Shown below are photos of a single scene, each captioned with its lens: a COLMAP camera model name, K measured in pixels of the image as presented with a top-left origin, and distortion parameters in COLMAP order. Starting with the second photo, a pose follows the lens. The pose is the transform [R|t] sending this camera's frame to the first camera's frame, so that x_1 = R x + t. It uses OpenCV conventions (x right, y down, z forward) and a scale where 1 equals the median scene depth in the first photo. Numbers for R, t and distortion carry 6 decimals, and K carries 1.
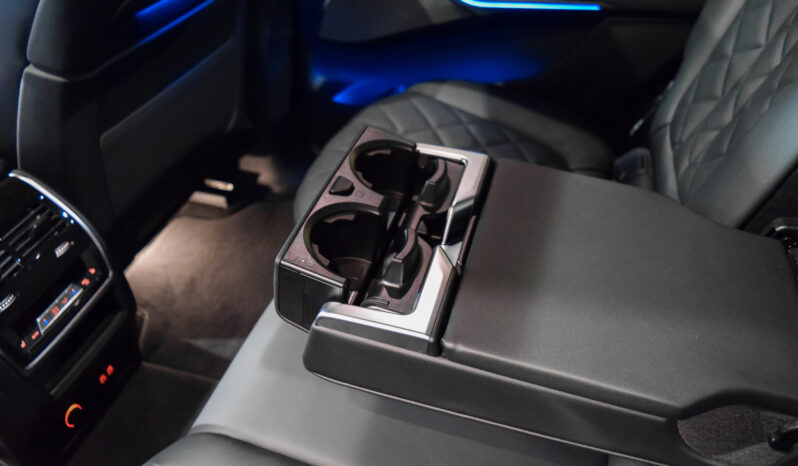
lens RADIAL K [[635.4, 0, 398.5], [0, 635.4, 228.9], [0, 0, 1]] dist [-0.081023, -0.004523]
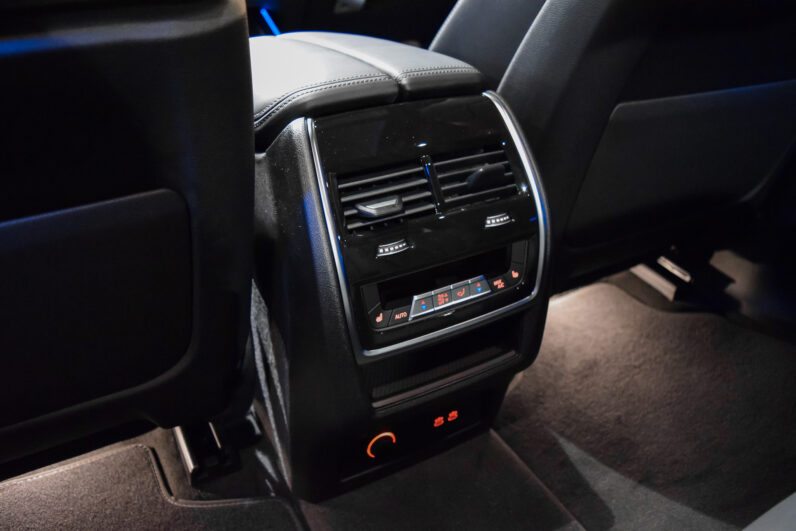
lens RADIAL K [[632.1, 0, 396.0], [0, 632.1, 265.5], [0, 0, 1]] dist [-0.063870, 0.007212]
pose [[0.731686, 0.426510, -0.531718, -0.204388], [-0.478793, 0.876802, 0.044457, 0.077135], [0.485173, 0.222055, 0.845754, 0.329482]]
